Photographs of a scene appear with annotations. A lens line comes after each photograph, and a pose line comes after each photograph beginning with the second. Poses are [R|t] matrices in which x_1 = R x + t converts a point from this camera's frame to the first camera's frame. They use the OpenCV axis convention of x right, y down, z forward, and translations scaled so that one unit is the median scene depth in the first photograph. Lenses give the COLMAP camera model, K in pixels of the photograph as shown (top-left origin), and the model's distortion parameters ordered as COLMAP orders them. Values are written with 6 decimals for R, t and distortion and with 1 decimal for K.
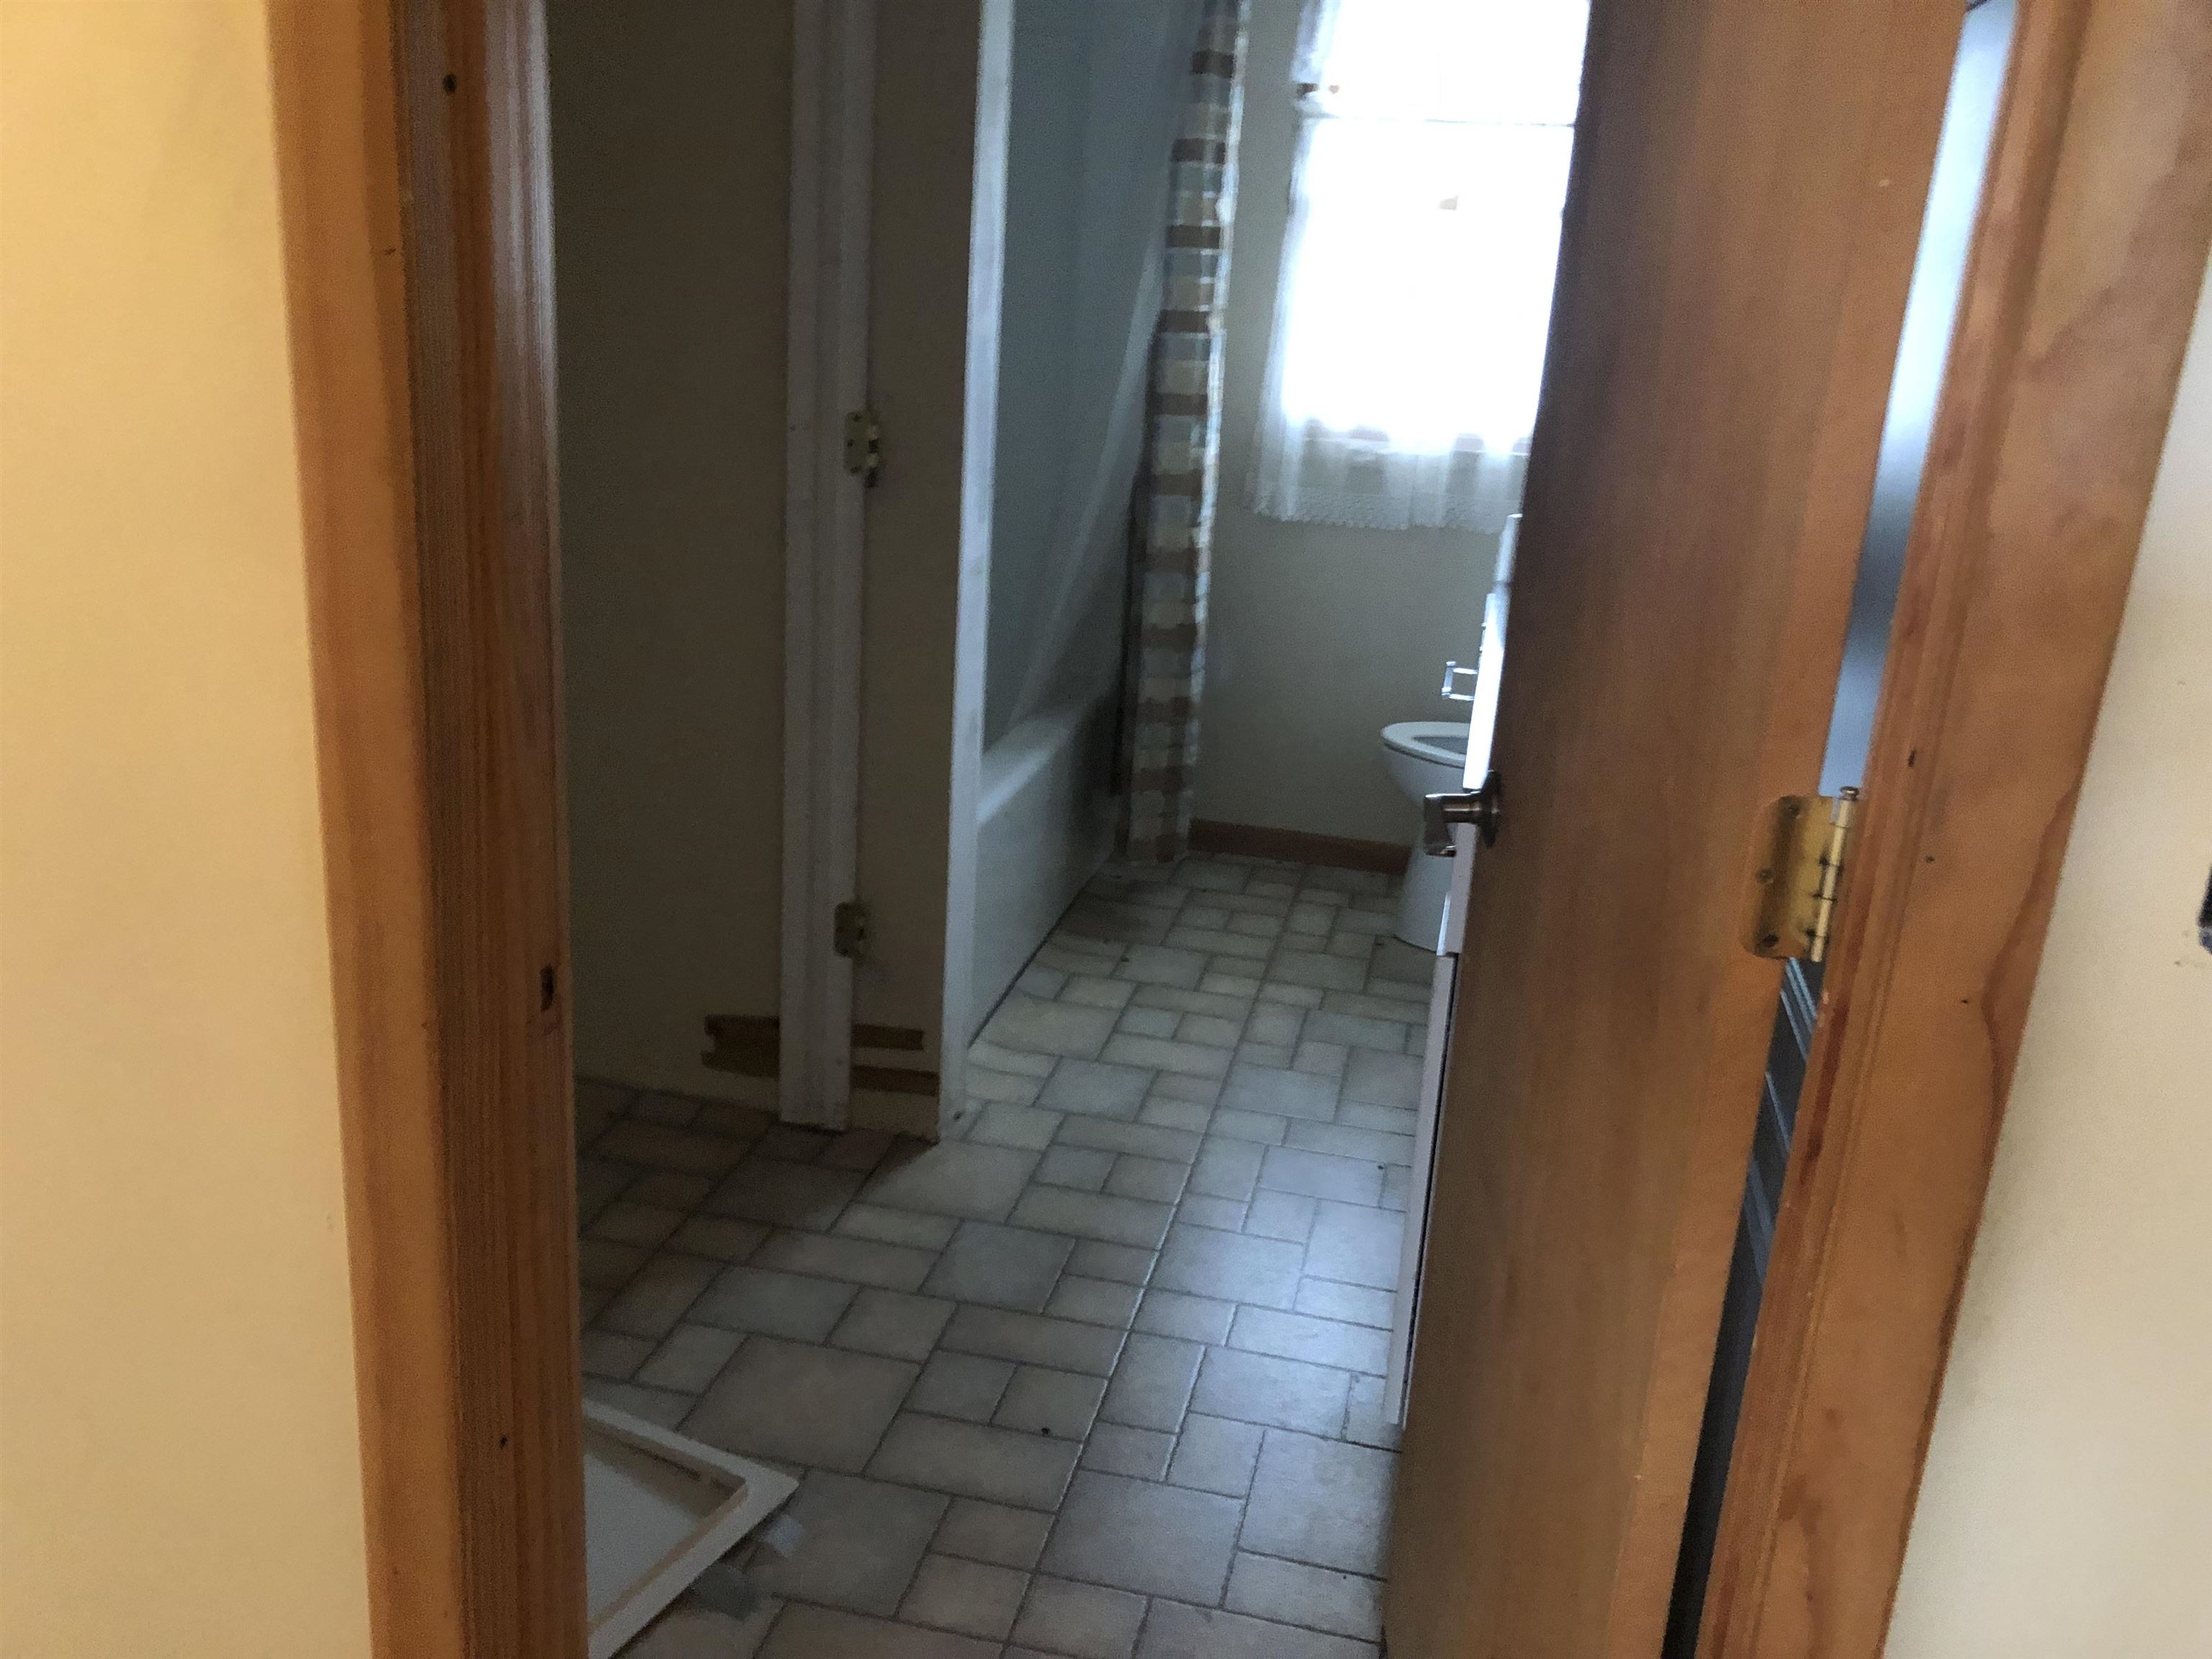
lens RADIAL K [[1884.4, 0, 1109.7], [0, 1884.4, 862.1], [0, 0, 1]] dist [0.143509, -0.359582]
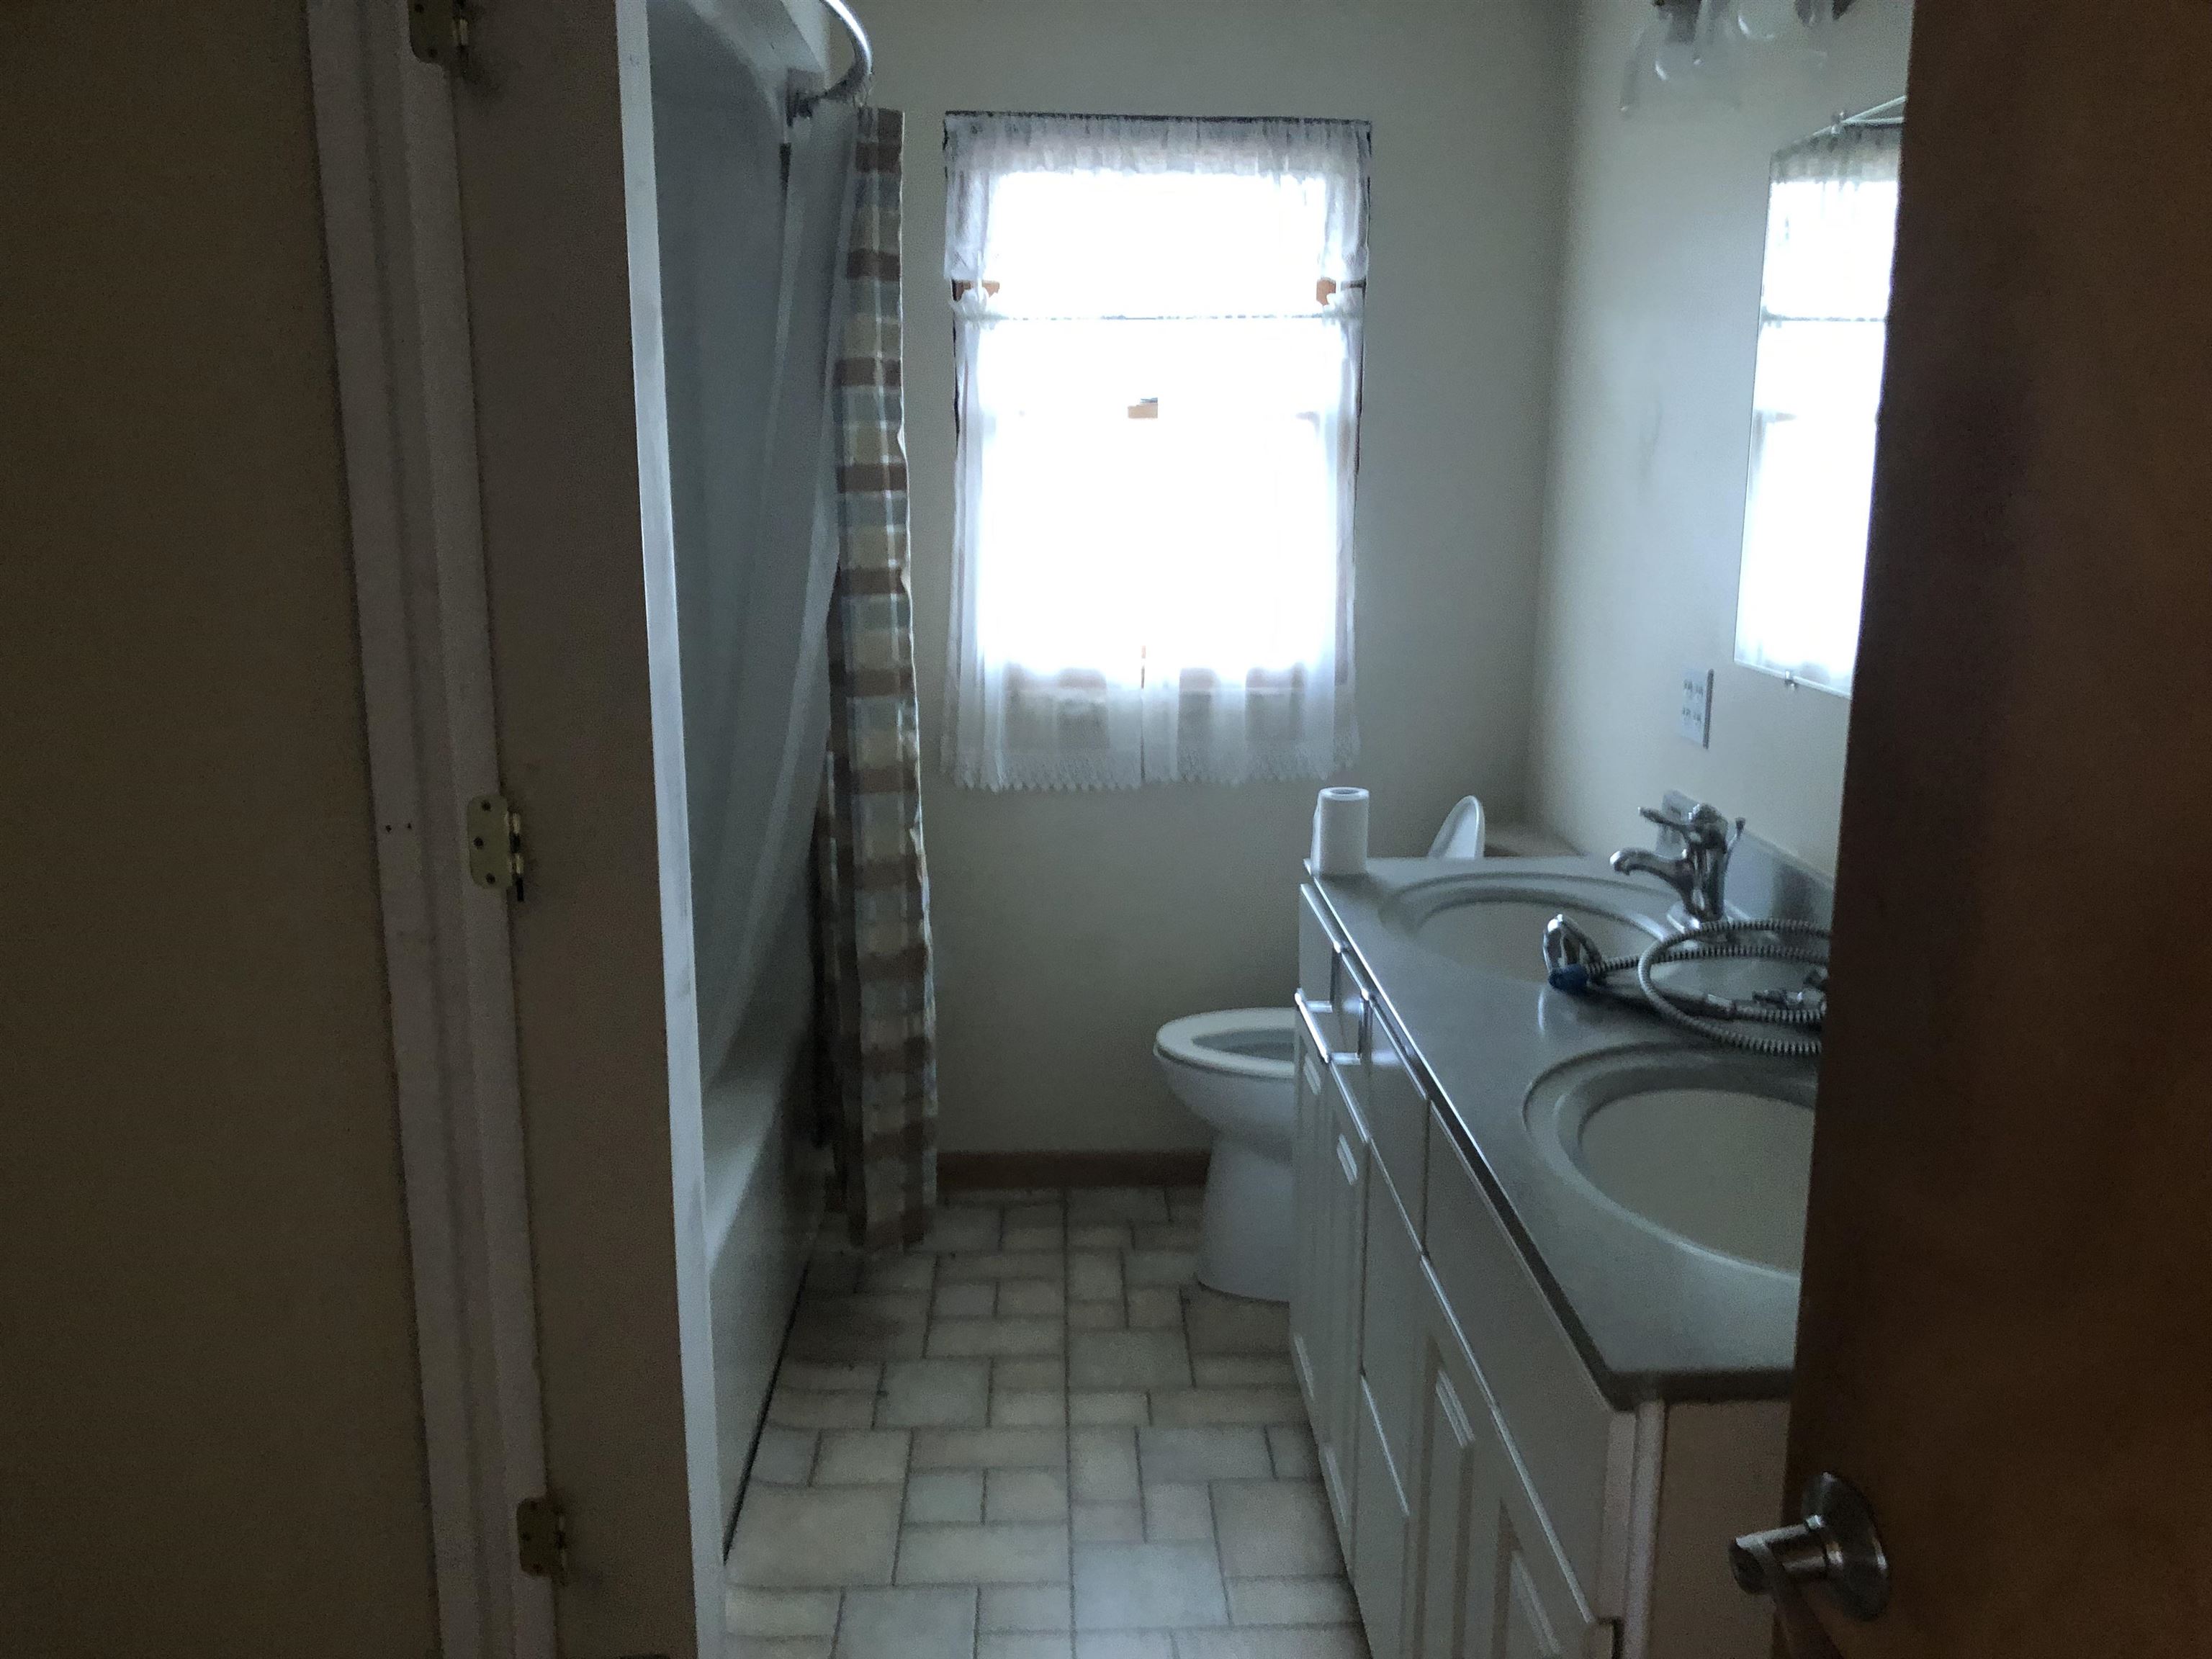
lens RADIAL K [[1884.4, 0, 1109.7], [0, 1884.4, 862.1], [0, 0, 1]] dist [0.143509, -0.359582]
pose [[0.968285, -0.114475, 0.222081, -0.051451], [0.131840, 0.989140, -0.064965, -0.101188], [-0.212232, 0.092184, 0.972862, 0.216574]]
